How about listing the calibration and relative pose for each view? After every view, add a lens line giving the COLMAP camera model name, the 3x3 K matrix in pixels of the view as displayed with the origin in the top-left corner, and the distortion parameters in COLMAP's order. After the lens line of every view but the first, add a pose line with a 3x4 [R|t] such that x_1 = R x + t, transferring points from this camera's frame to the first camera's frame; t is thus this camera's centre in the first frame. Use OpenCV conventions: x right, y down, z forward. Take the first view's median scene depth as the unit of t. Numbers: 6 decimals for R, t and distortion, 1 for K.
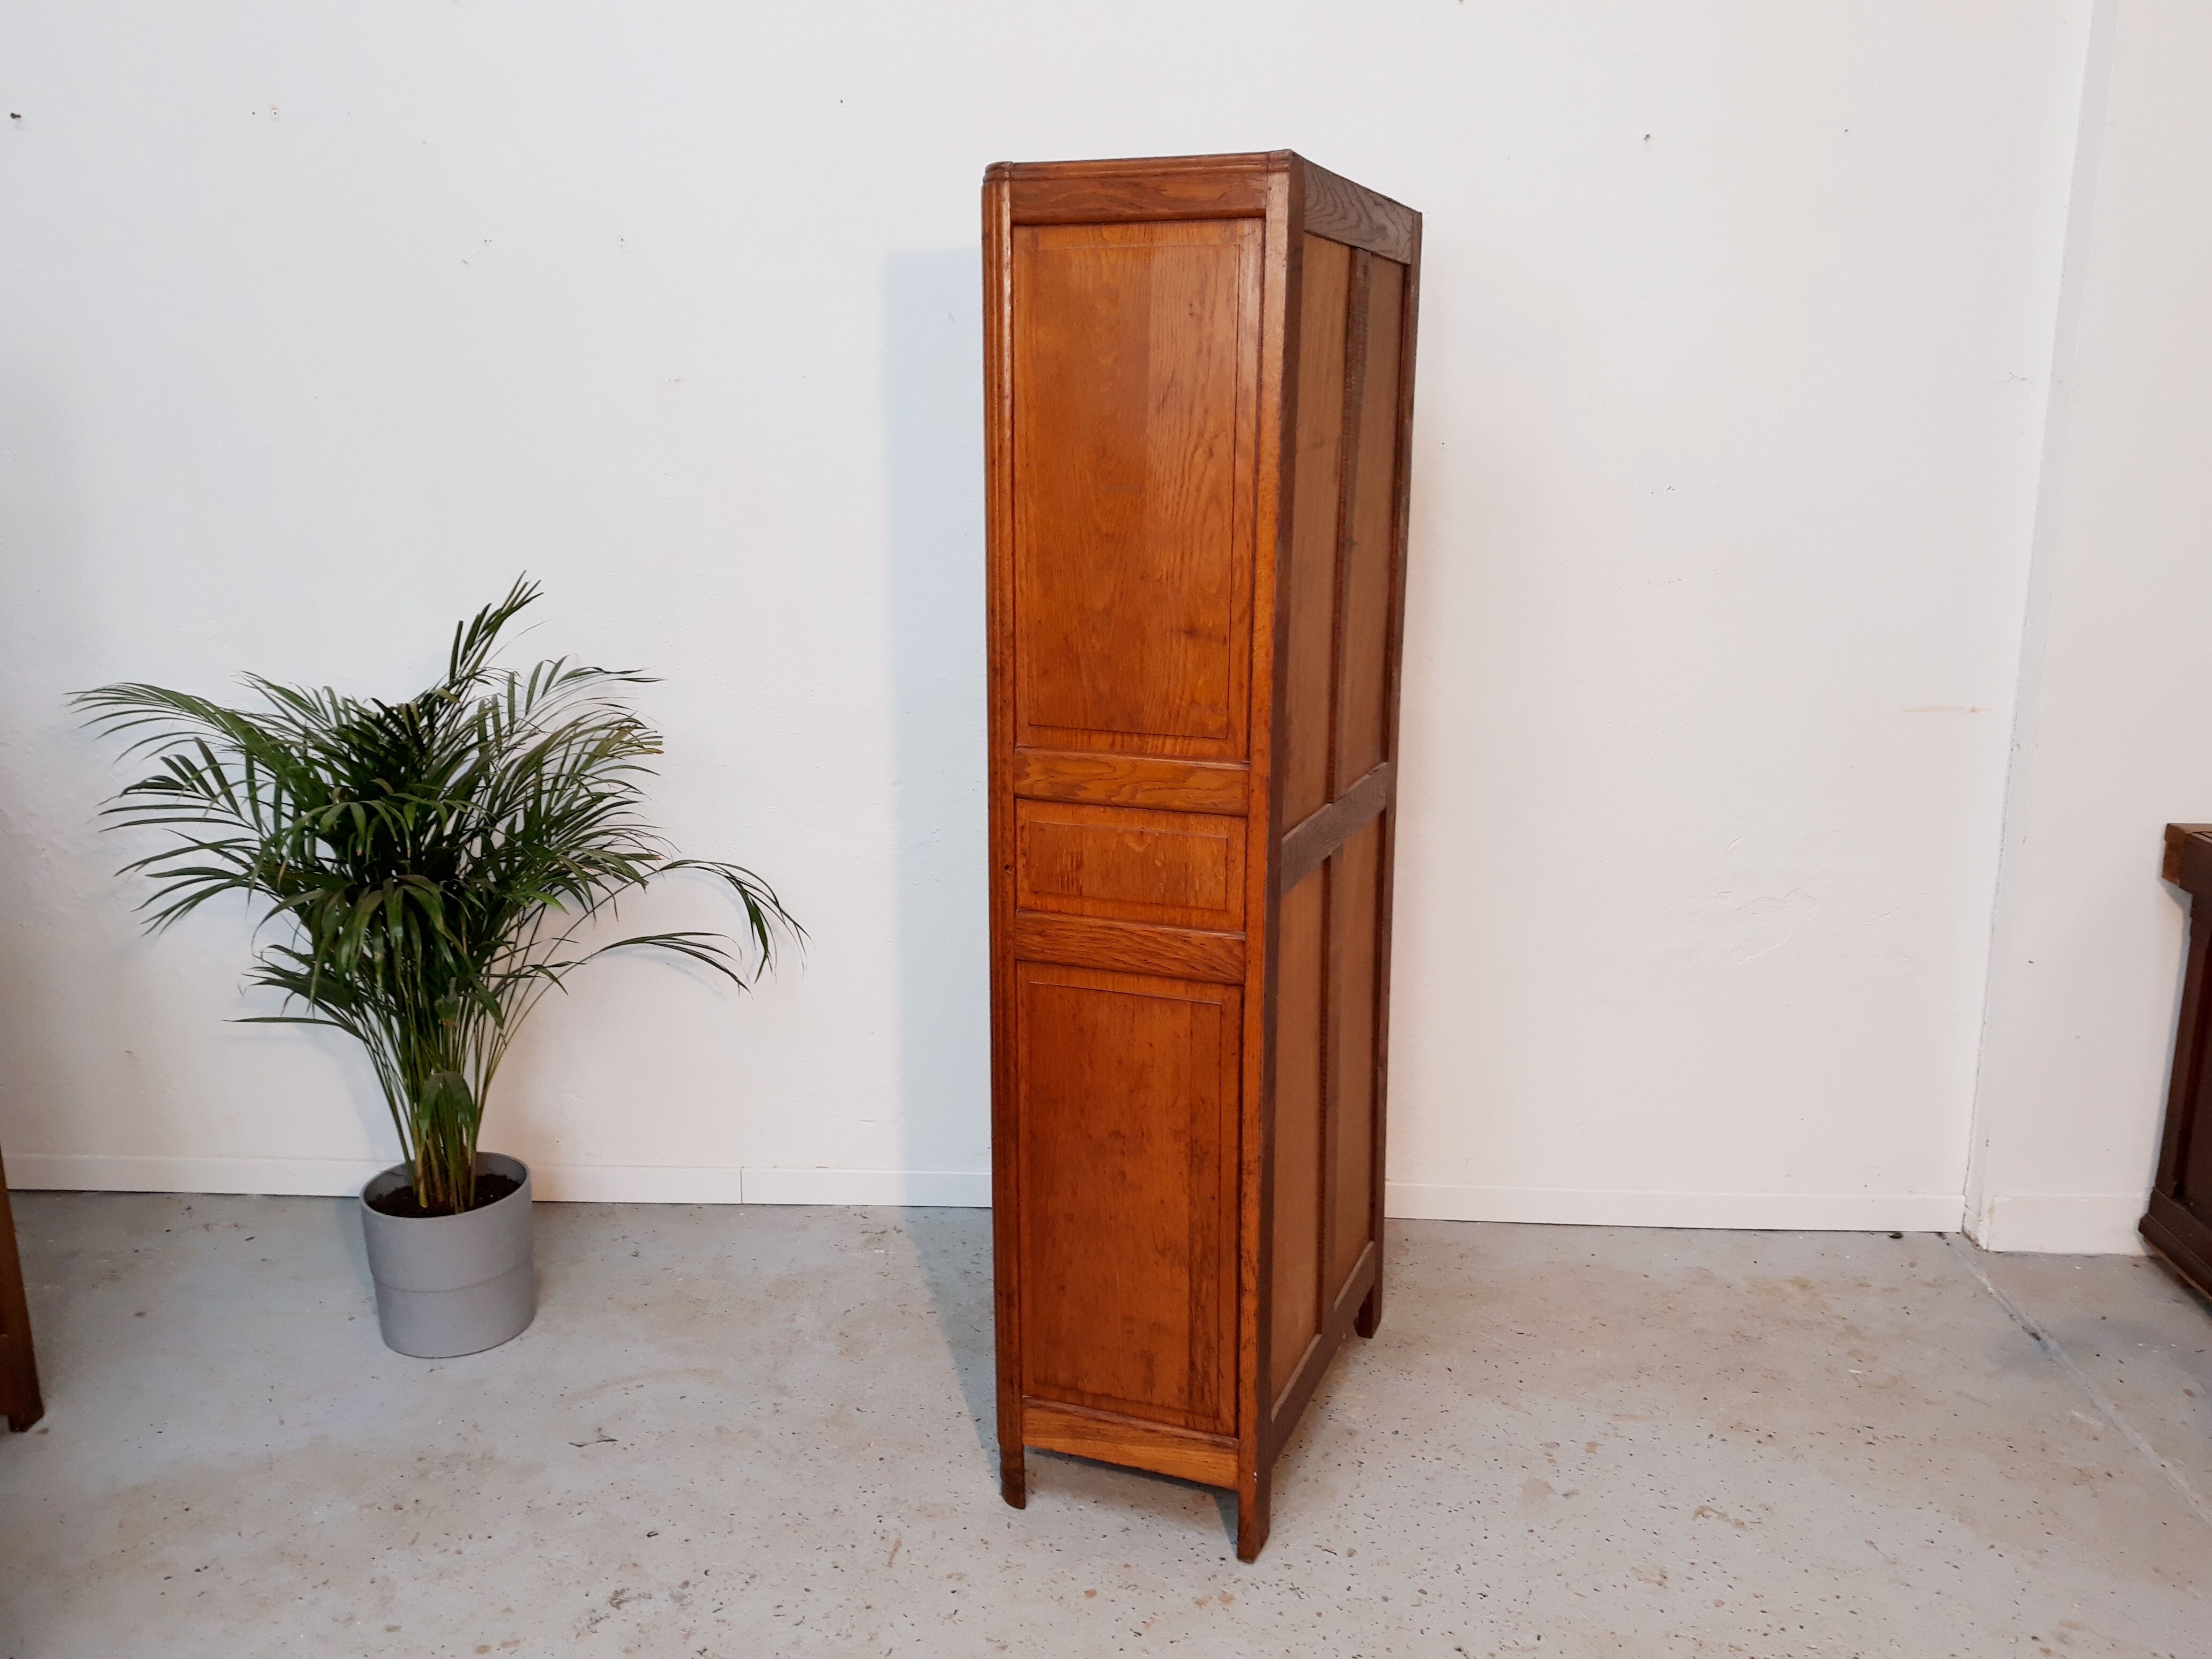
lens RADIAL K [[1810.3, 0, 1091.8], [0, 1810.3, 840.9], [0, 0, 1]] dist [0.041420, -0.131710]
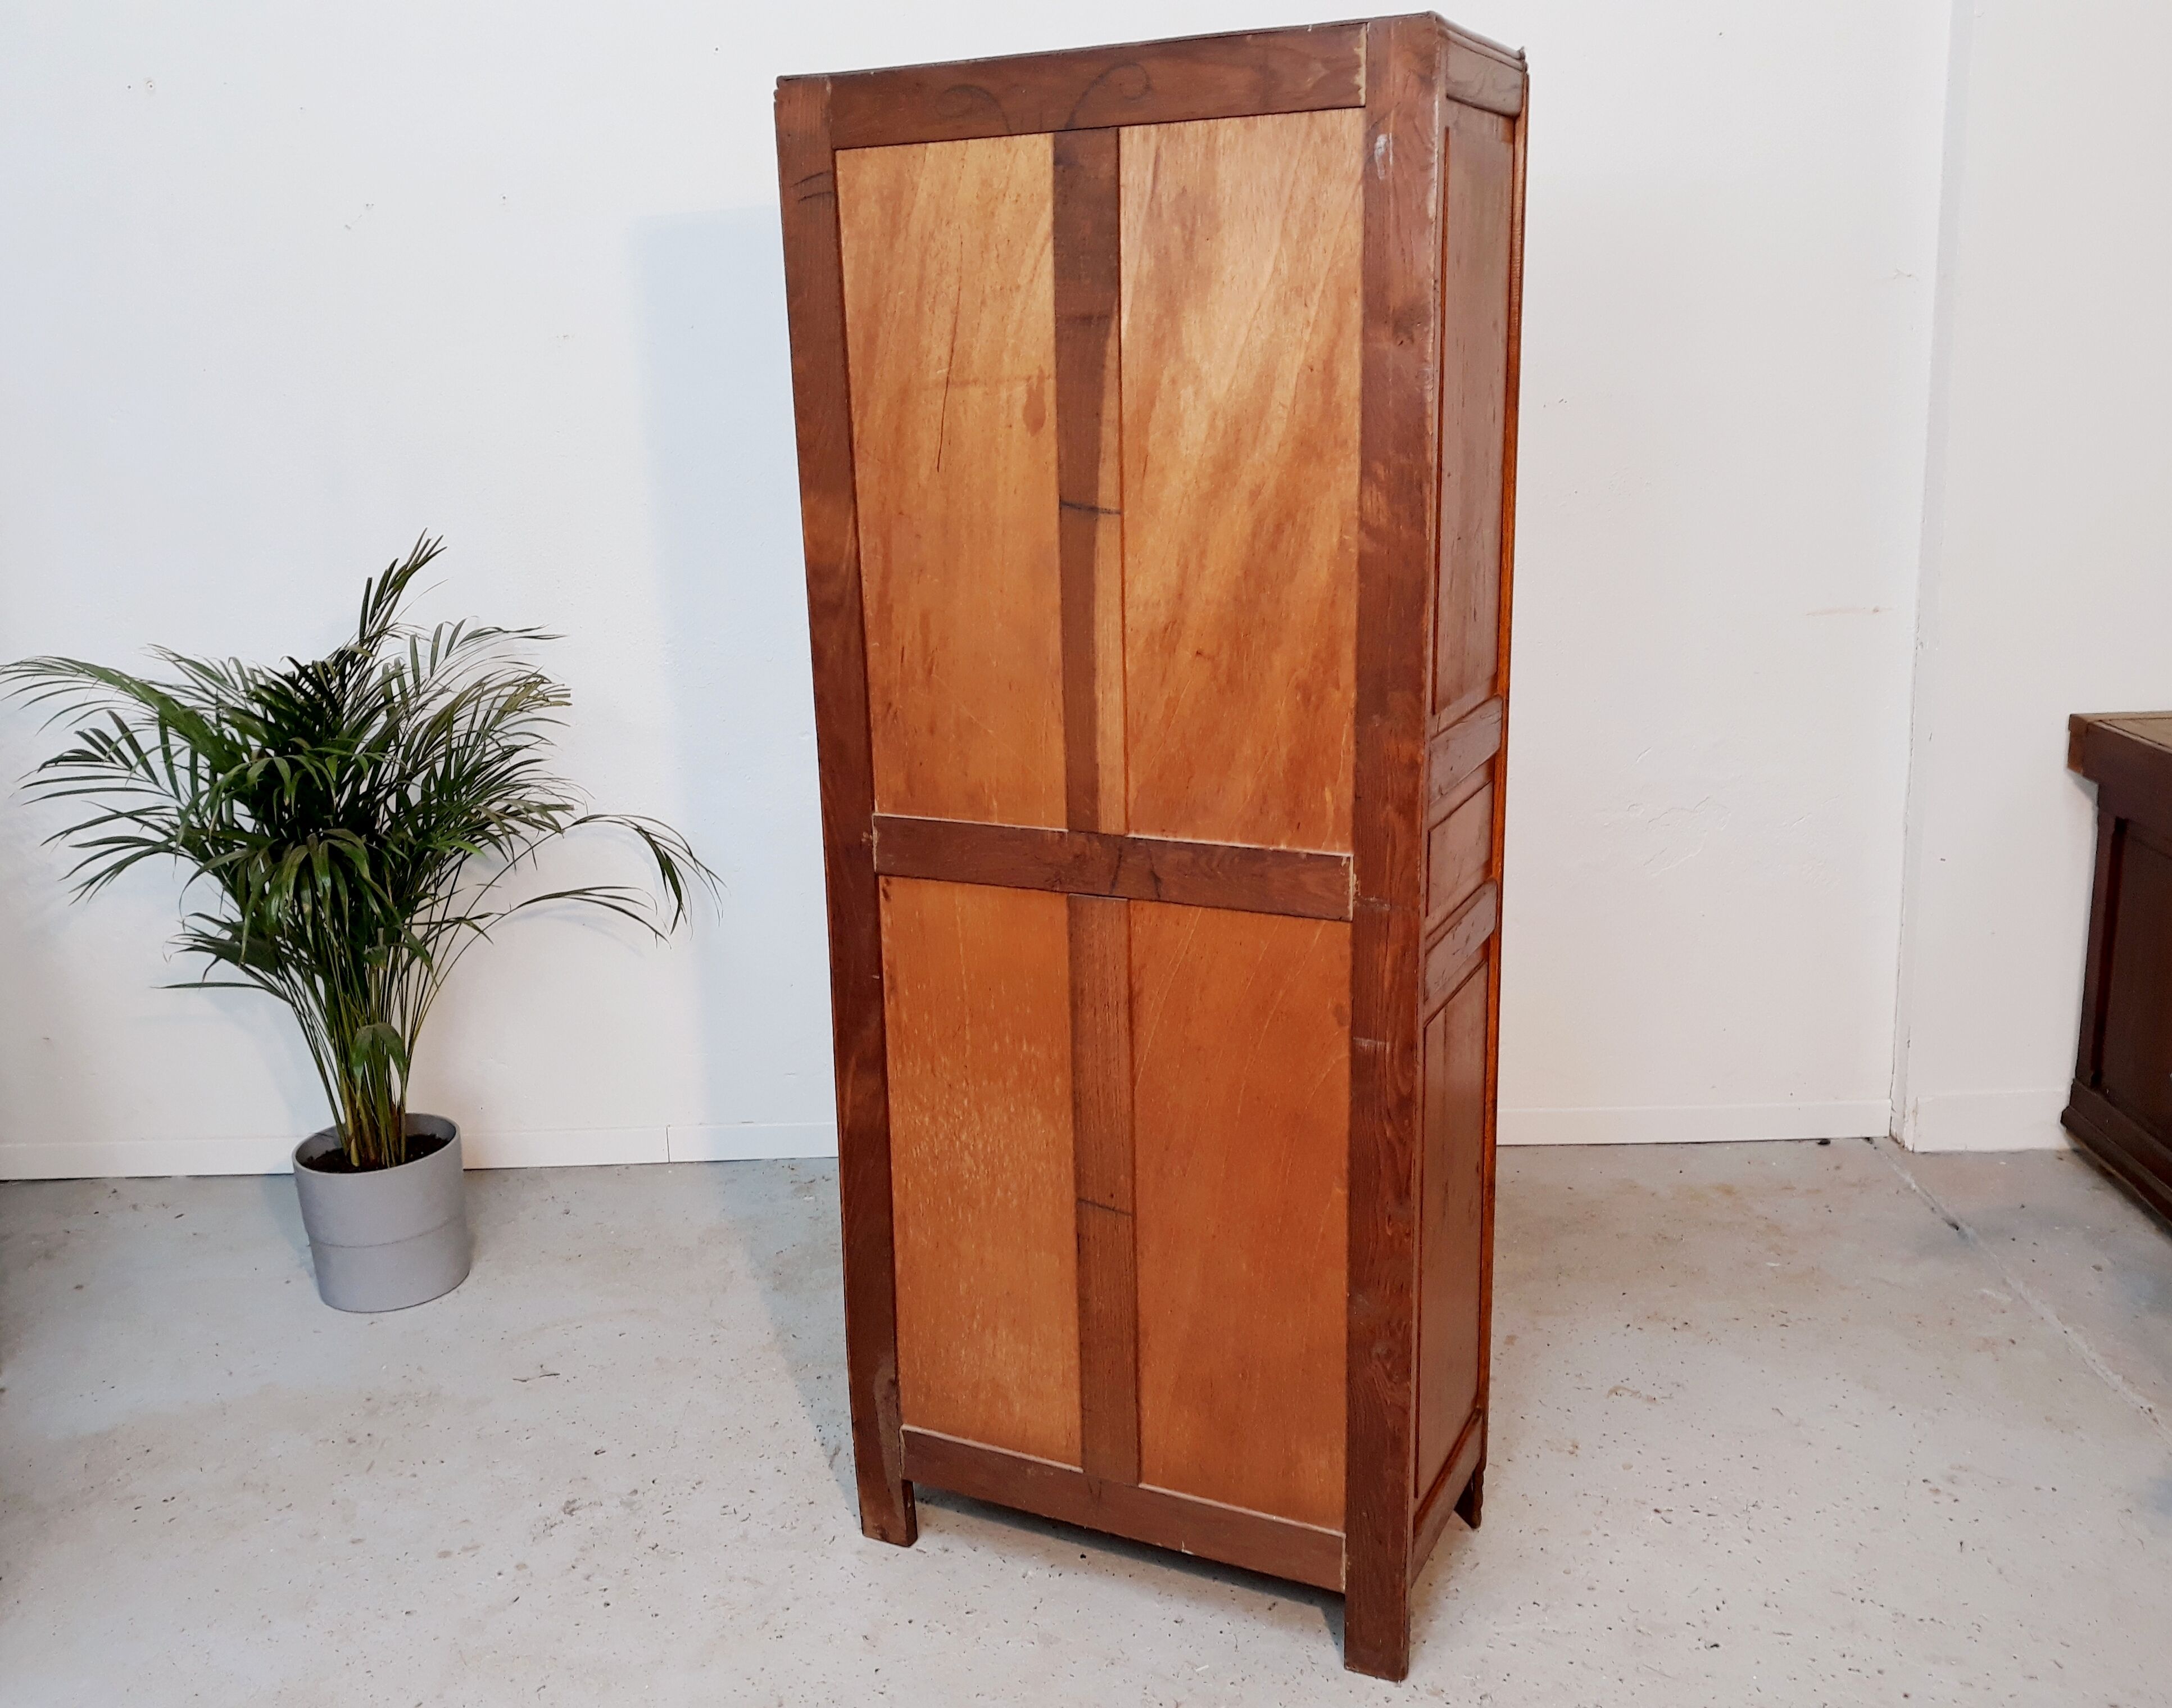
lens RADIAL K [[1981.6, 0, 1032.5], [0, 1981.6, 877.7], [0, 0, 1]] dist [0.129270, -0.400382]
pose [[0.999015, -0.044322, 0.002120, 0.014640], [0.044270, 0.998814, 0.020255, 0.037019], [-0.003015, -0.020141, 0.999793, -0.119287]]
